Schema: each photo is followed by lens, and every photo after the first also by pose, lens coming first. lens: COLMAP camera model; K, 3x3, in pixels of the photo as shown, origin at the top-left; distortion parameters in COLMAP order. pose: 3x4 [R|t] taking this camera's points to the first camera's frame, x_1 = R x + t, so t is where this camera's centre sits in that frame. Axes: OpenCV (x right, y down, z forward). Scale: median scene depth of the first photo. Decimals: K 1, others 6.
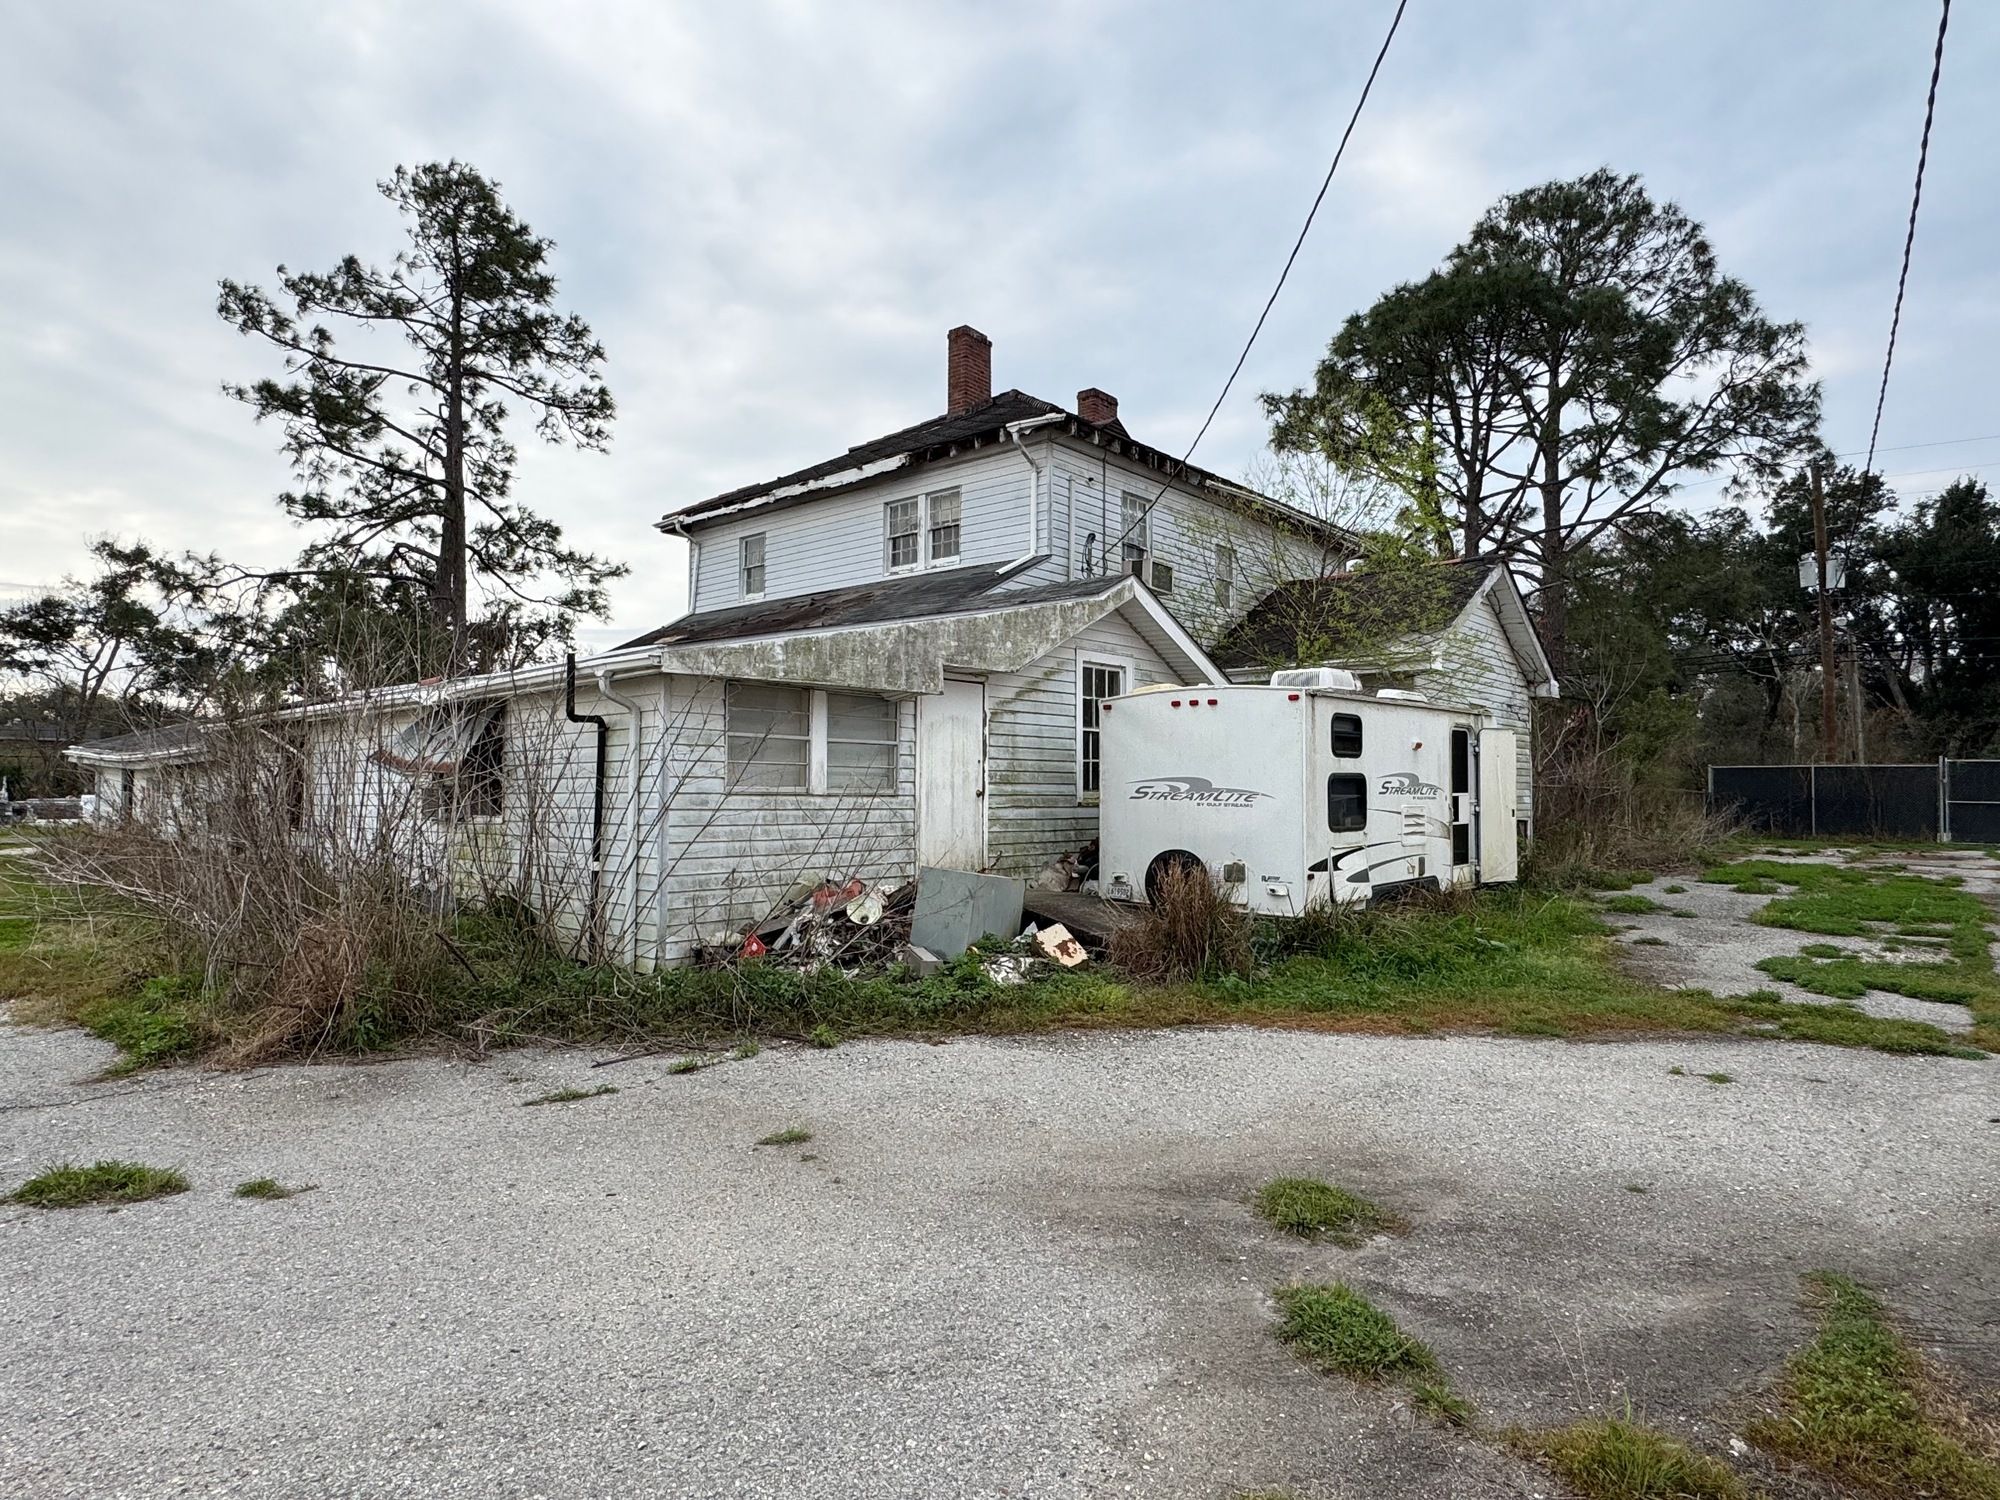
lens RADIAL K [[1109.5, 0, 1005.4], [0, 1109.5, 751.2], [0, 0, 1]] dist [0.000024, -0.000453]
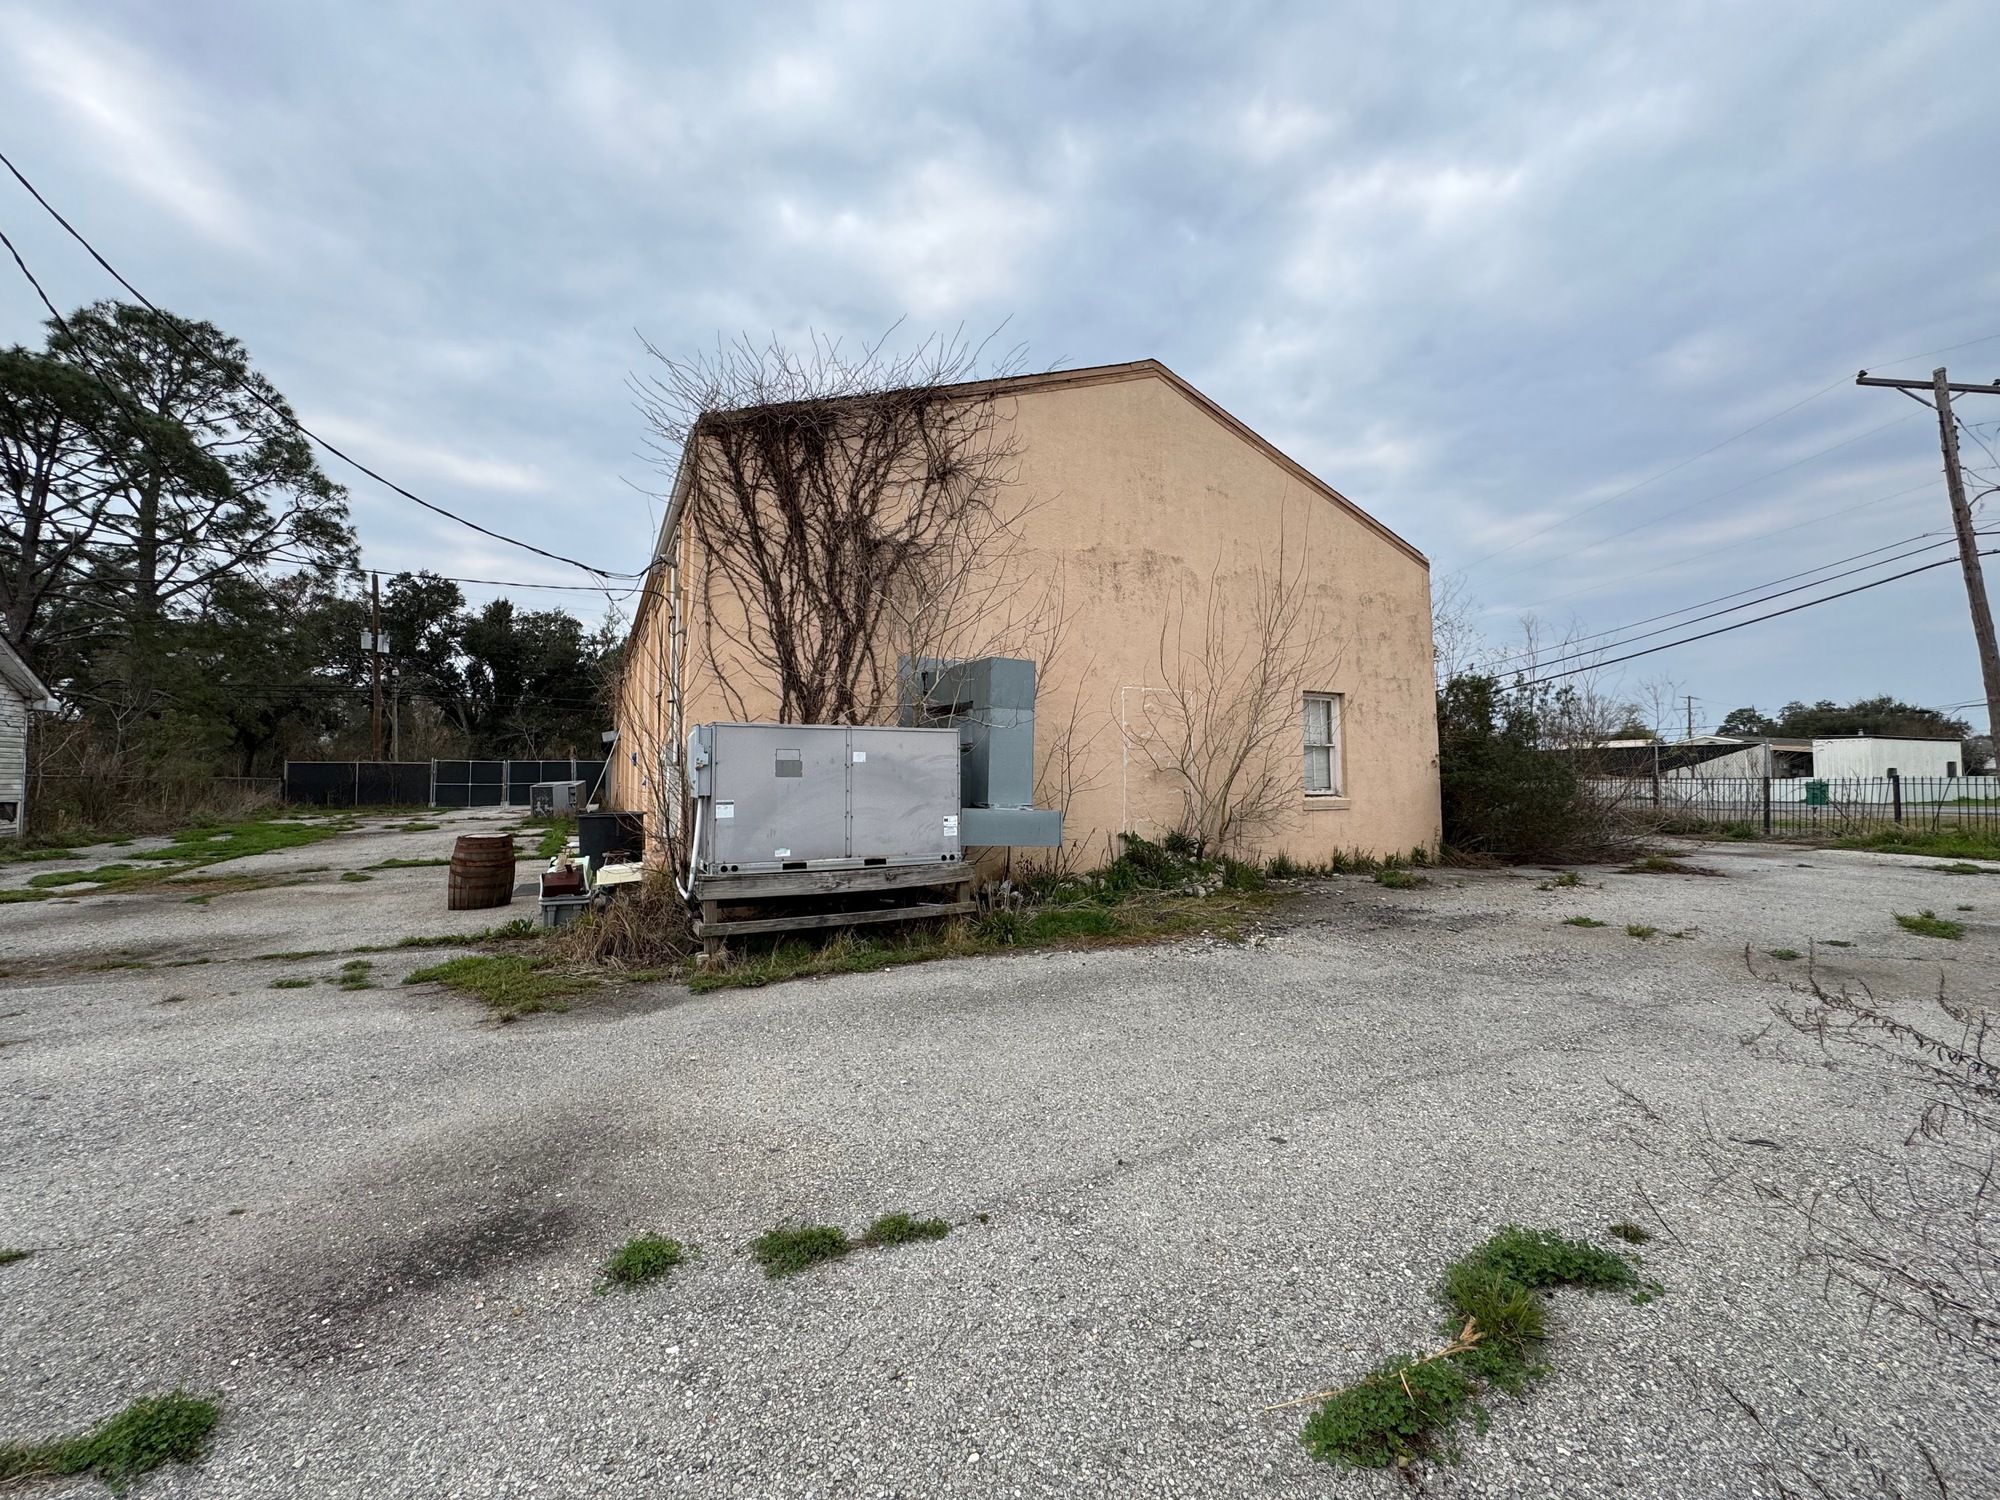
lens RADIAL K [[799.1, 0, 1008.1], [0, 799.1, 733.8], [0, 0, 1]] dist [0.002082, 0.000407]
pose [[0.375083, 0.044155, 0.925939, 0.025720], [-0.026487, 0.998968, -0.036907, -0.014190], [-0.926613, -0.010682, 0.375866, -0.409095]]
